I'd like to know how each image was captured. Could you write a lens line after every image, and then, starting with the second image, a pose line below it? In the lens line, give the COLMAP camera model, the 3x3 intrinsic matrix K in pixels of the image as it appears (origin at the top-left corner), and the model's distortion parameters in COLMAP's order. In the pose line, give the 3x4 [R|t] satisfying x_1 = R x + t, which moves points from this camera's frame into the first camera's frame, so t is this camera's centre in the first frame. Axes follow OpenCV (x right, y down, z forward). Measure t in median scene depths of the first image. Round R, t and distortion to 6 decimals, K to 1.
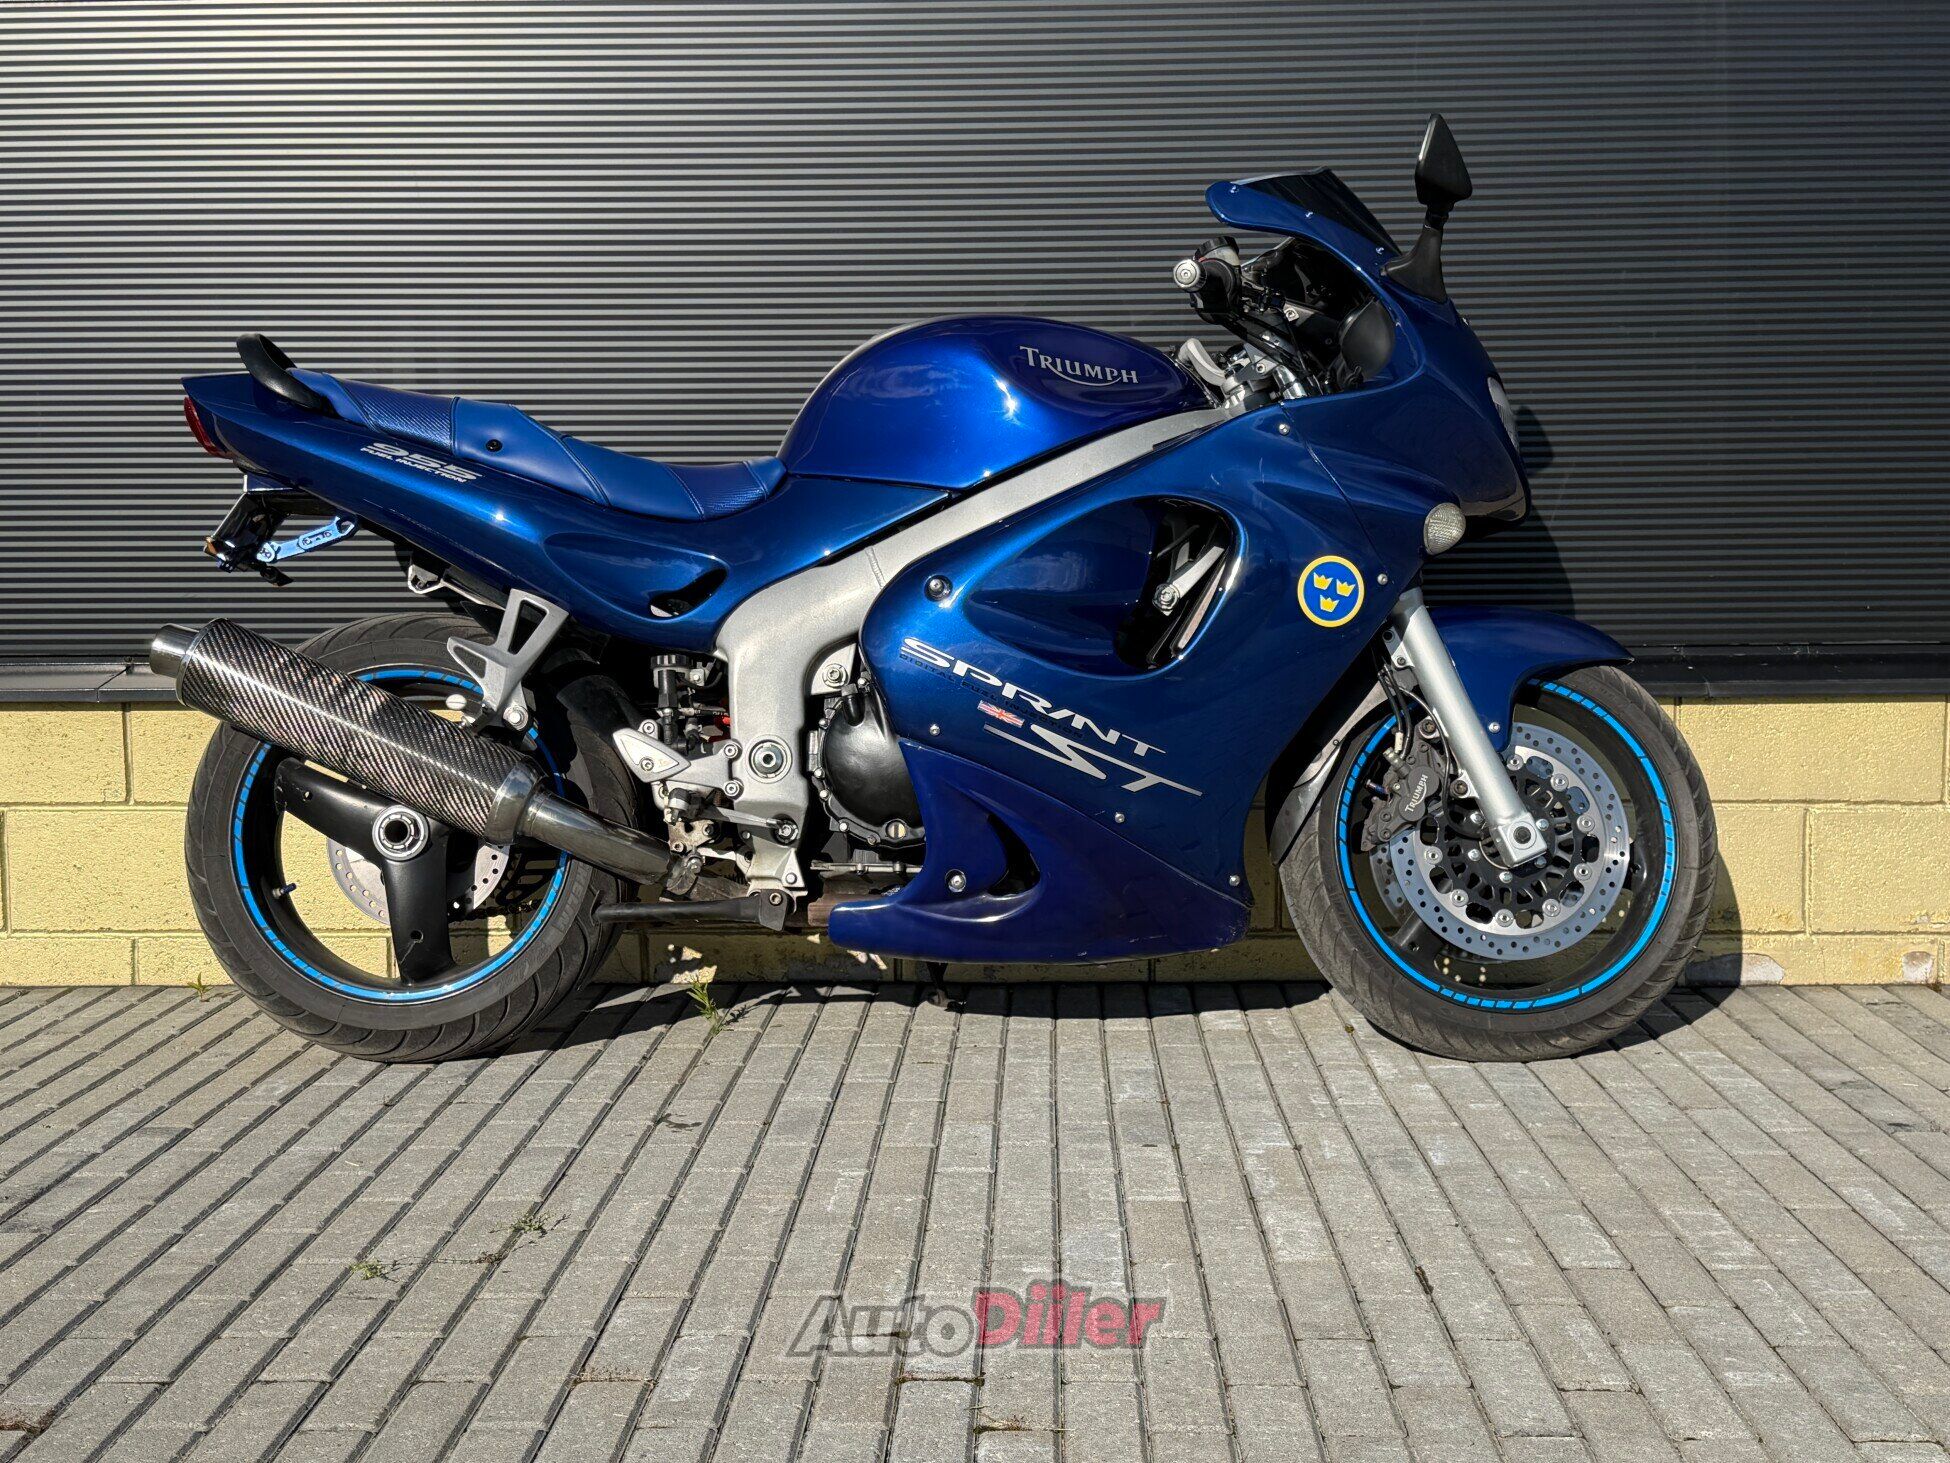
lens RADIAL K [[2400.6, 0, 968.1], [0, 2400.6, 747.5], [0, 0, 1]] dist [0.037682, 0.000000]
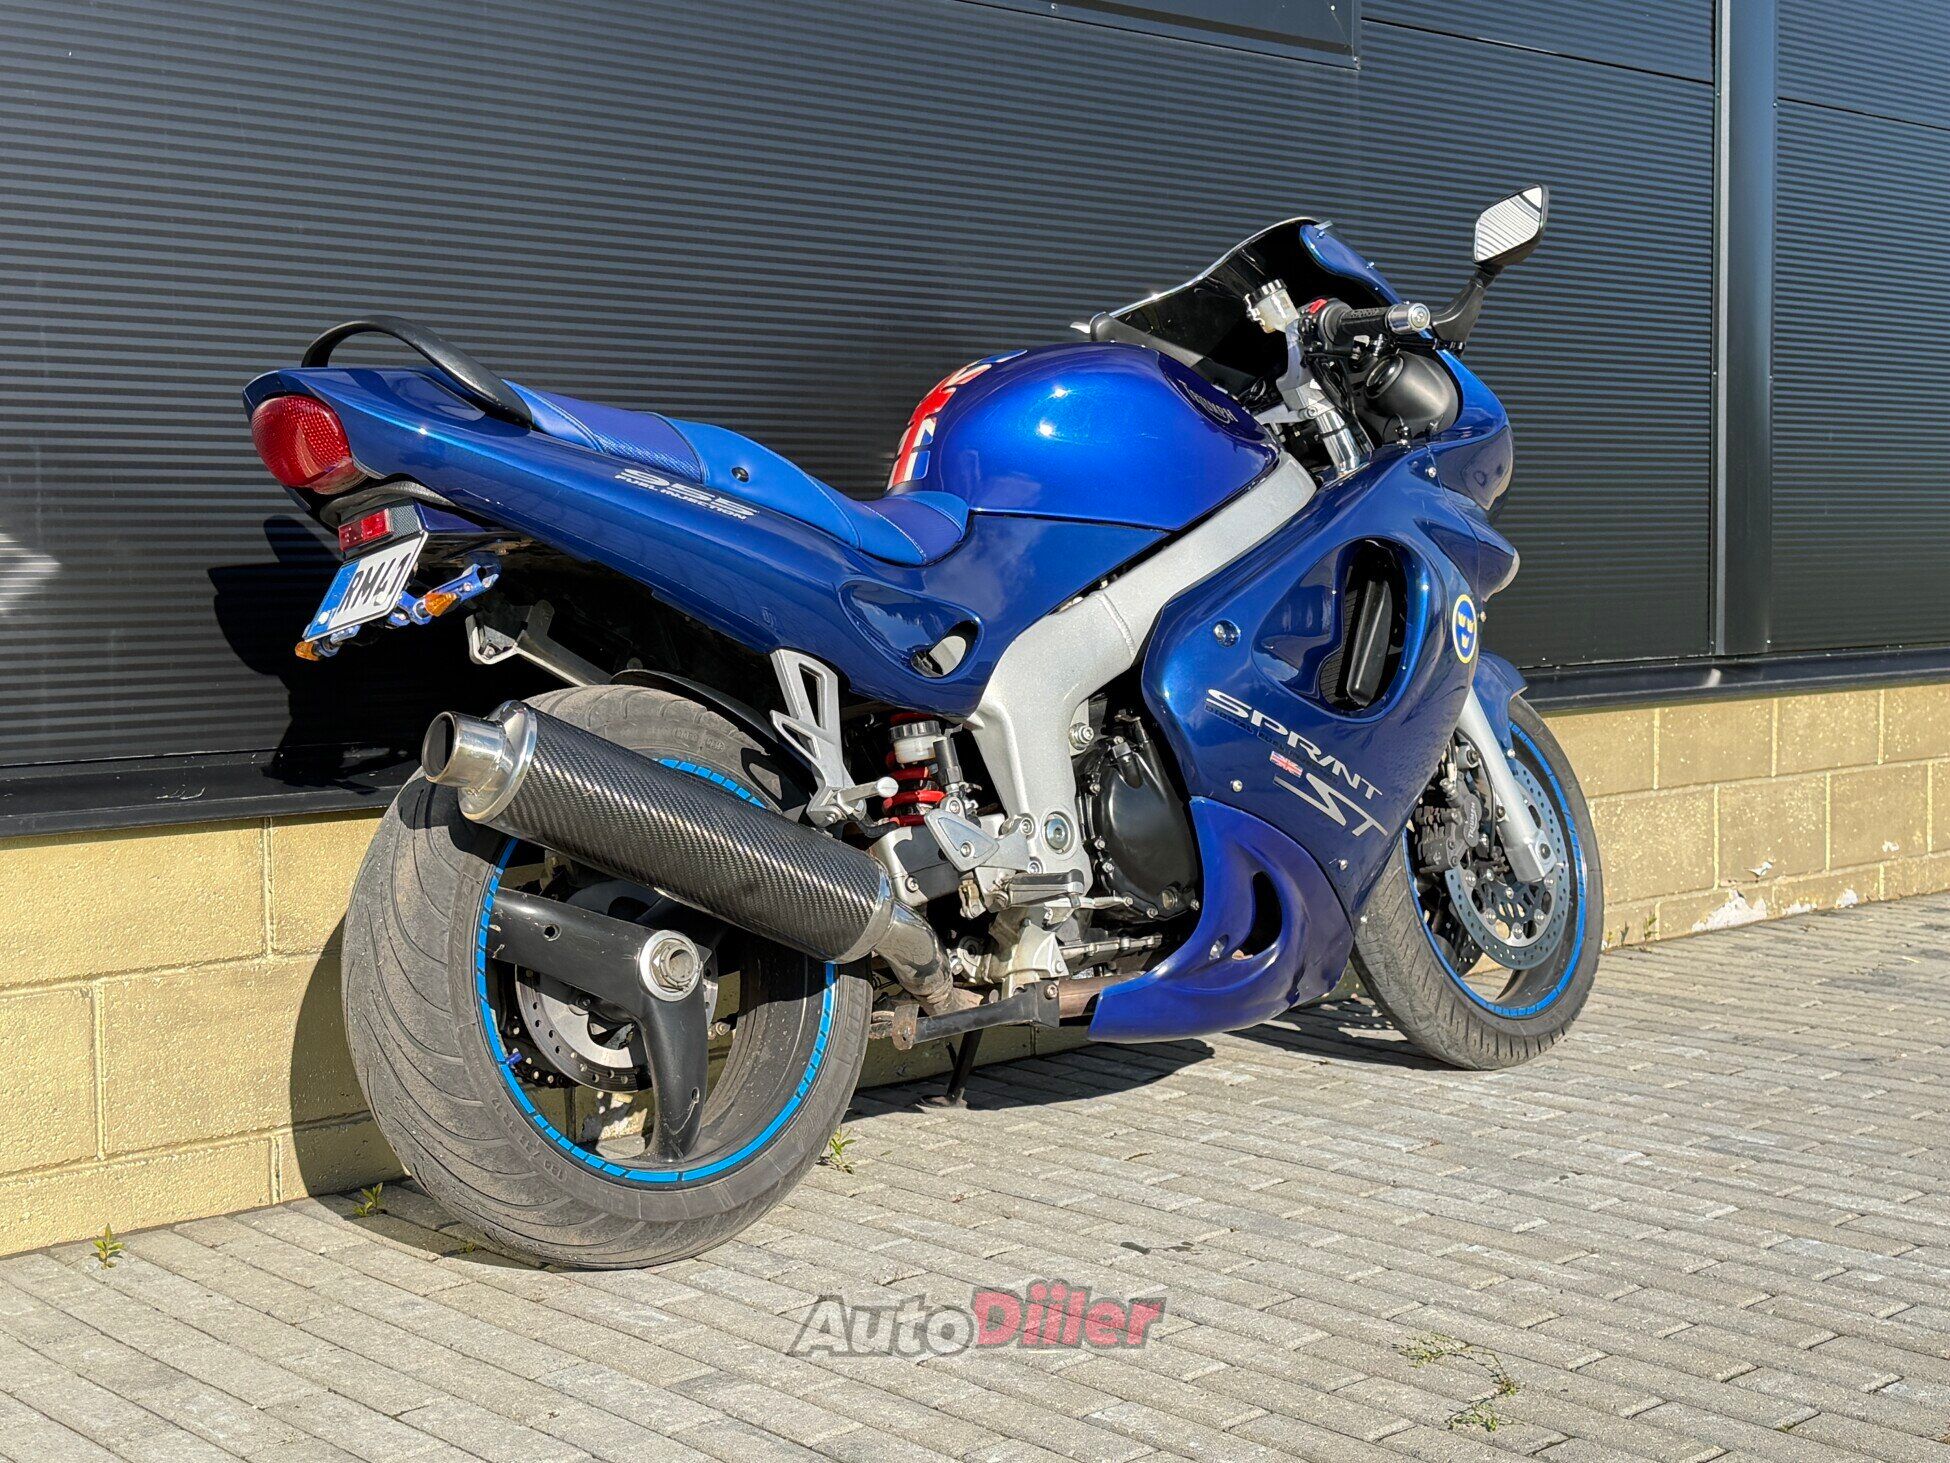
lens RADIAL K [[2652.1, 0, 975.7], [0, 2652.1, 727.7], [0, 0, 1]] dist [0.117014, 0.000000]
pose [[0.717530, -0.047804, 0.694885, -0.818062], [0.073762, 0.997247, -0.007562, -0.029917], [-0.692611, 0.056682, 0.719081, 0.328699]]
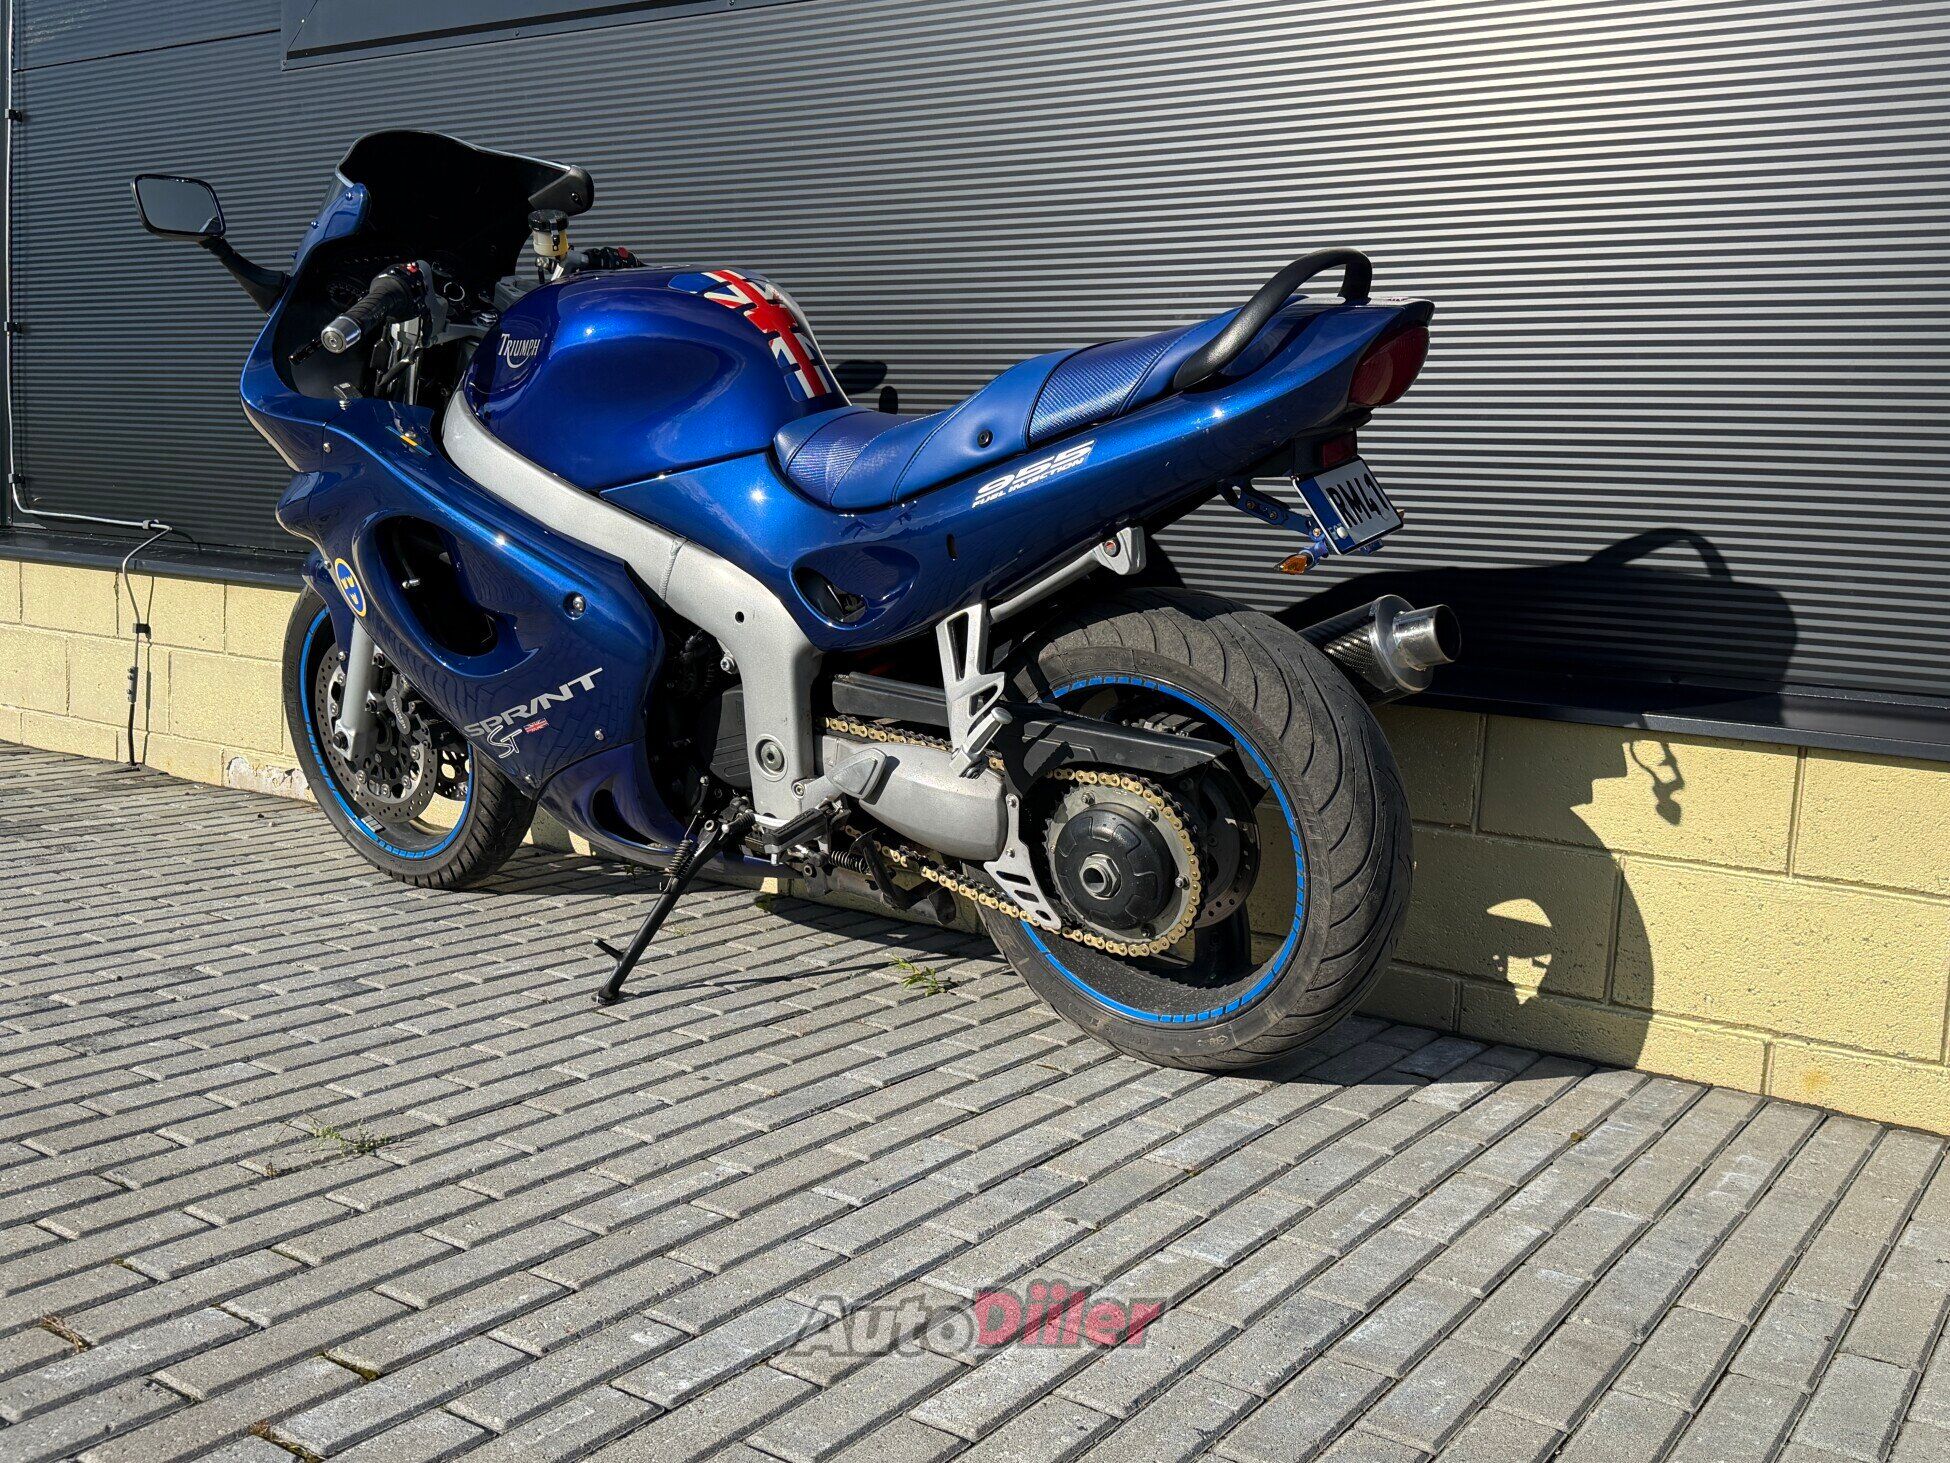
lens RADIAL K [[1922.3, 0, 981.0], [0, 1922.3, 738.4], [0, 0, 1]] dist [0.014099, 0.000000]
pose [[0.845828, 0.115069, -0.520897, 0.363727], [-0.110391, 0.993078, 0.040124, -0.022043], [0.521908, 0.023565, 0.852676, 0.398955]]
